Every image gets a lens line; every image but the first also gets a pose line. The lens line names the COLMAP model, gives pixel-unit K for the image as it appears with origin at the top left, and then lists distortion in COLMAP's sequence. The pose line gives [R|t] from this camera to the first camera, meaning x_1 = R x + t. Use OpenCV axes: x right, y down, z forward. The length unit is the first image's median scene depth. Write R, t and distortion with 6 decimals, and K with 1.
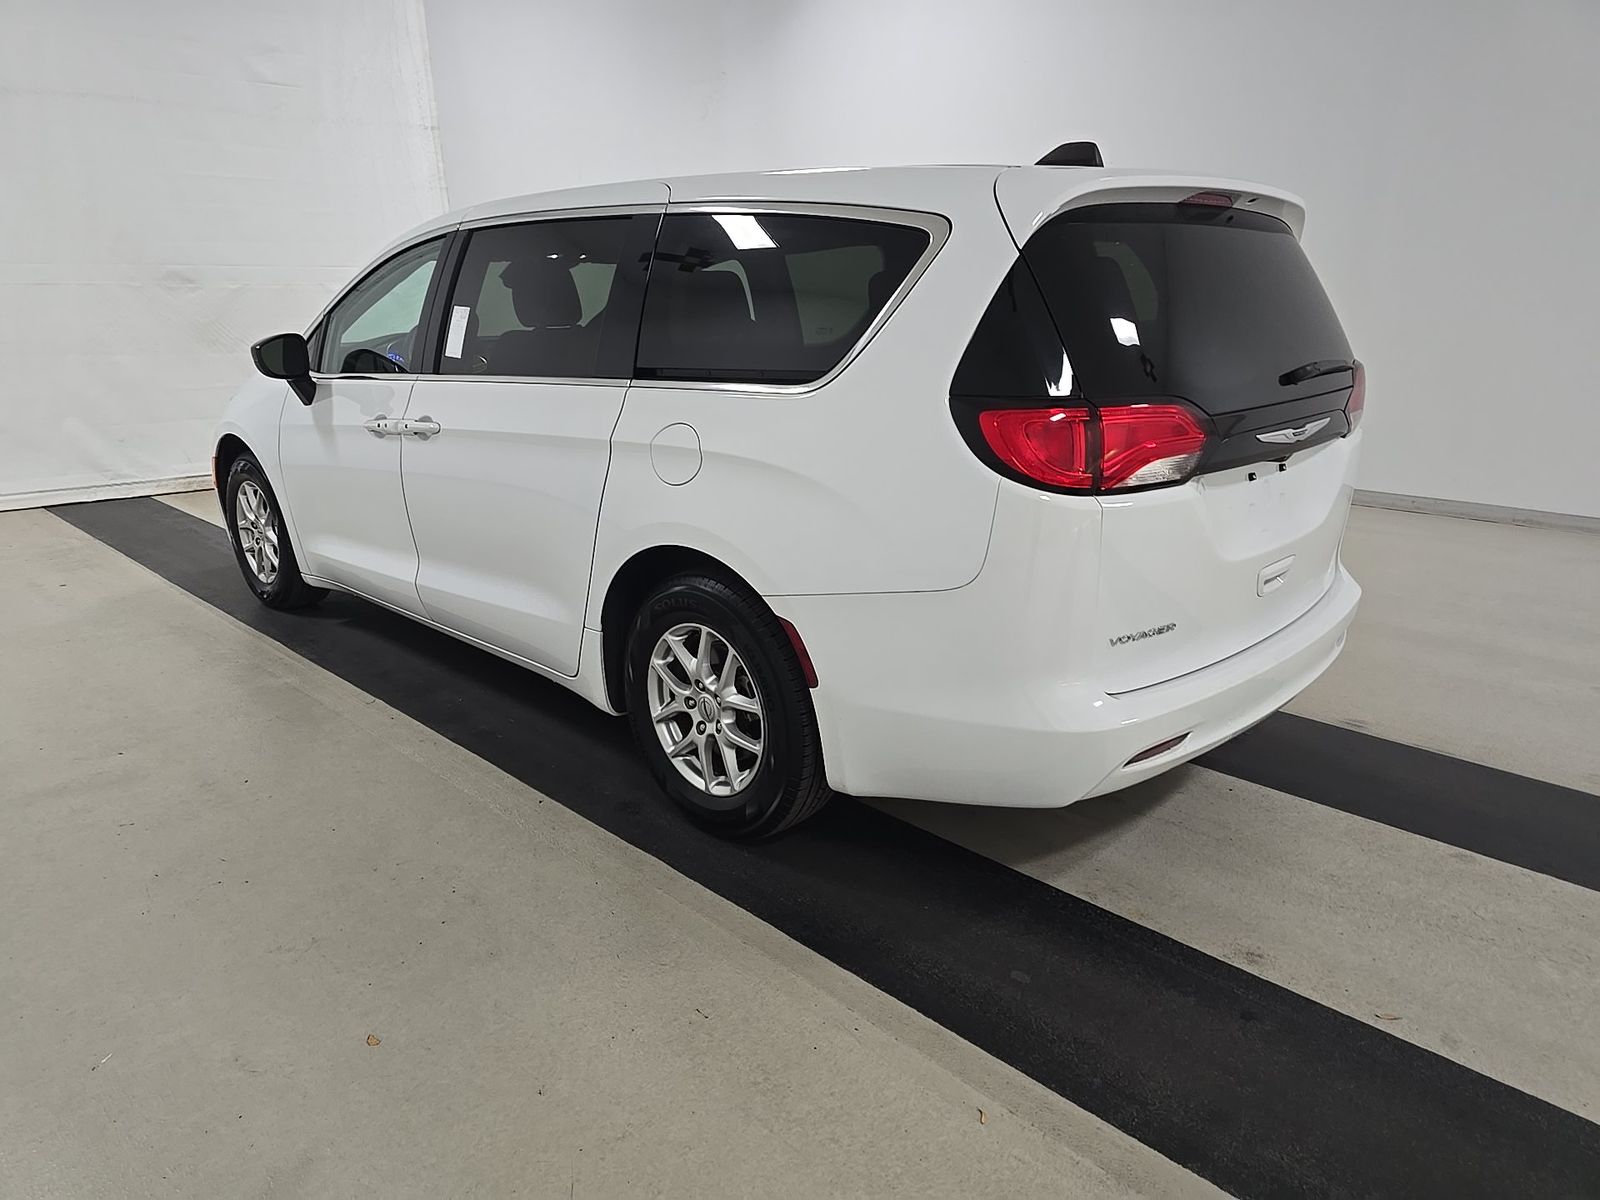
lens RADIAL K [[1085.5, 0, 800.0], [0, 1085.5, 600.0], [0, 0, 1]] dist [0.019311, -0.007741]
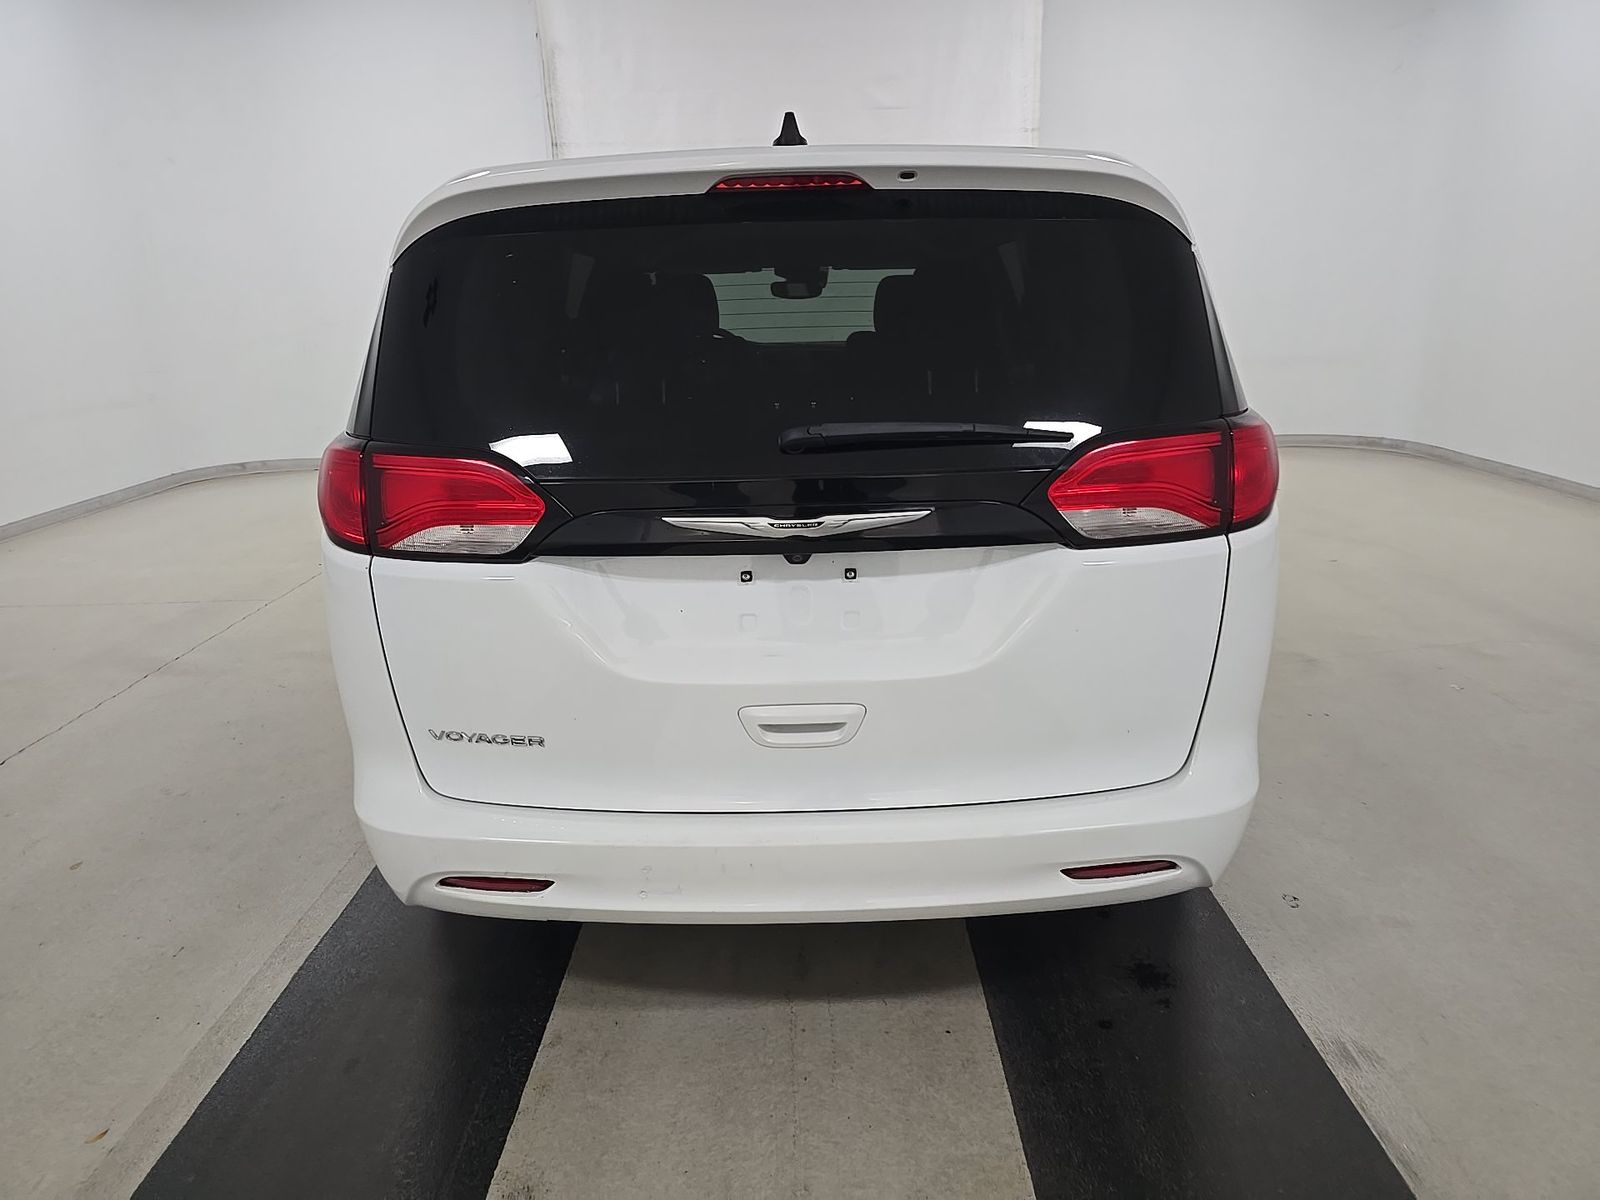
lens RADIAL K [[1085.5, 0, 800.0], [0, 1085.5, 600.0], [0, 0, 1]] dist [0.019311, -0.007741]
pose [[0.696852, 0.185264, -0.692874, 0.788504], [-0.180652, 0.980254, 0.080417, -0.136740], [0.694091, 0.069131, 0.716560, 0.442400]]
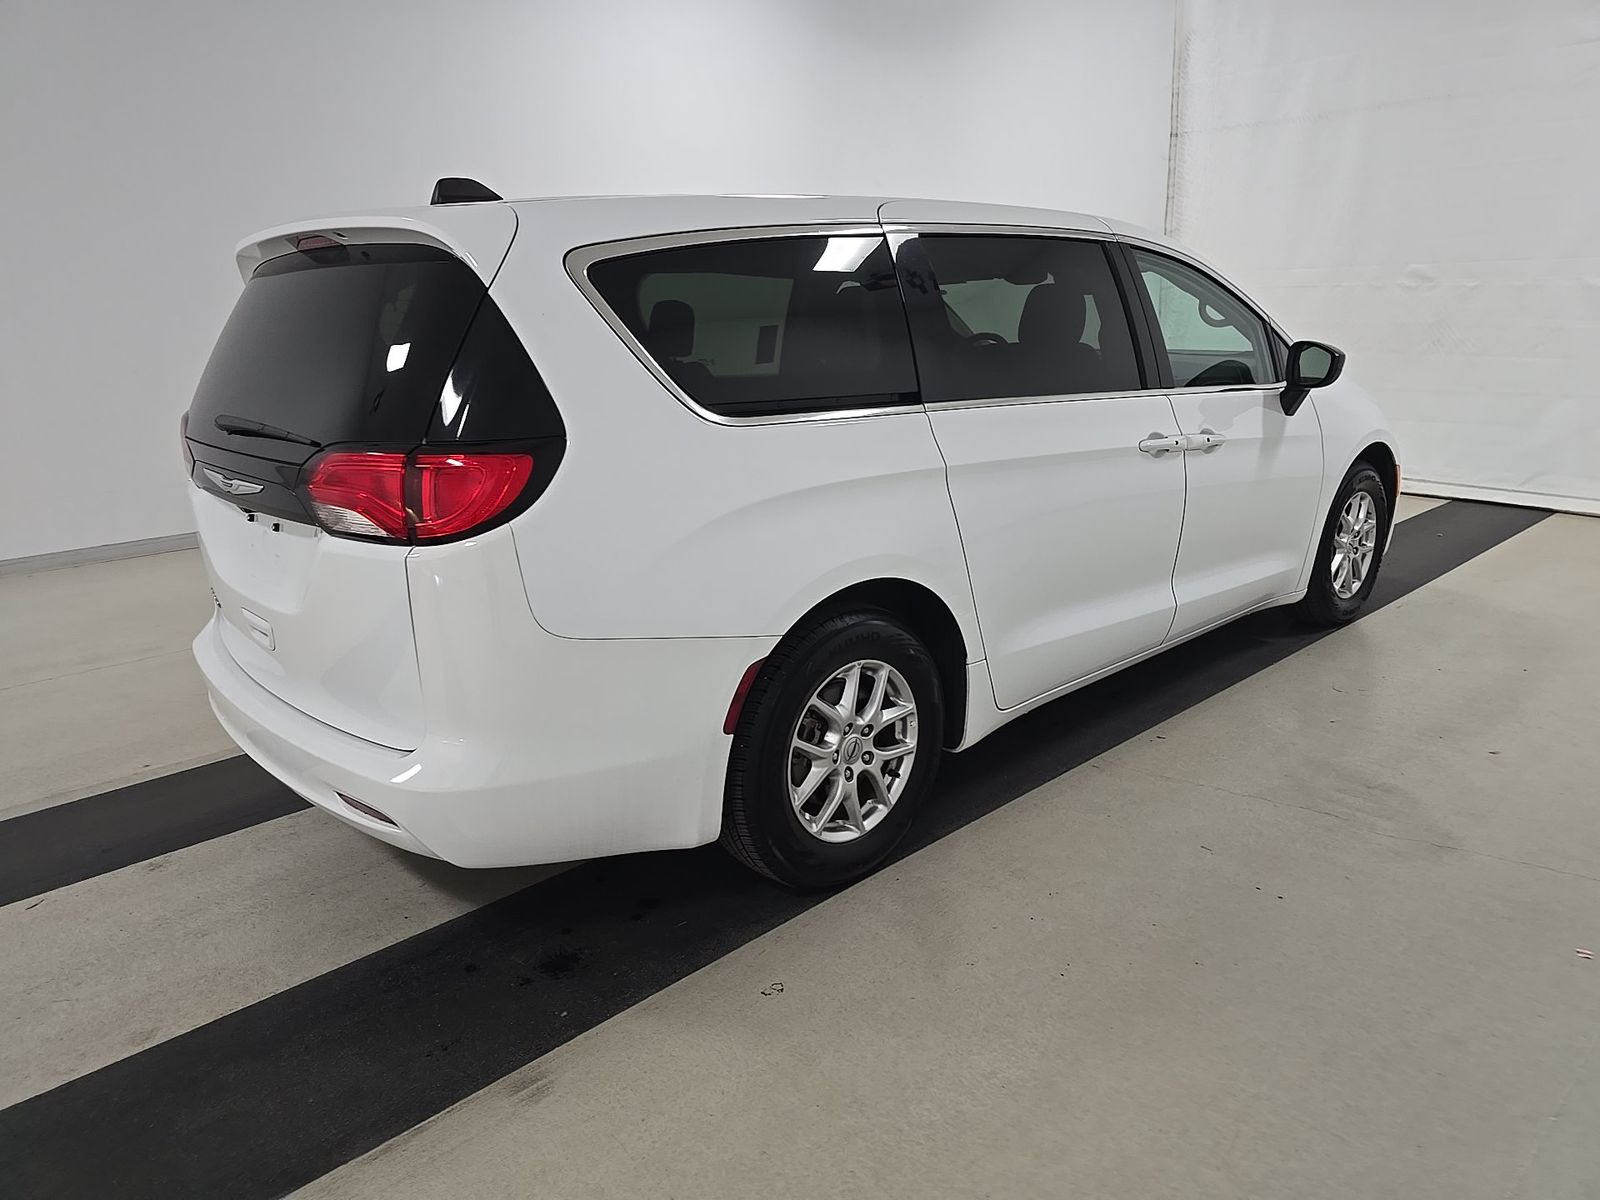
lens RADIAL K [[1085.5, 0, 800.0], [0, 1085.5, 600.0], [0, 0, 1]] dist [0.019311, -0.007741]
pose [[-0.049475, 0.273714, -0.960538, 1.180370], [-0.253316, 0.926831, 0.277156, -0.386434], [0.966118, 0.257032, 0.023481, 1.263727]]
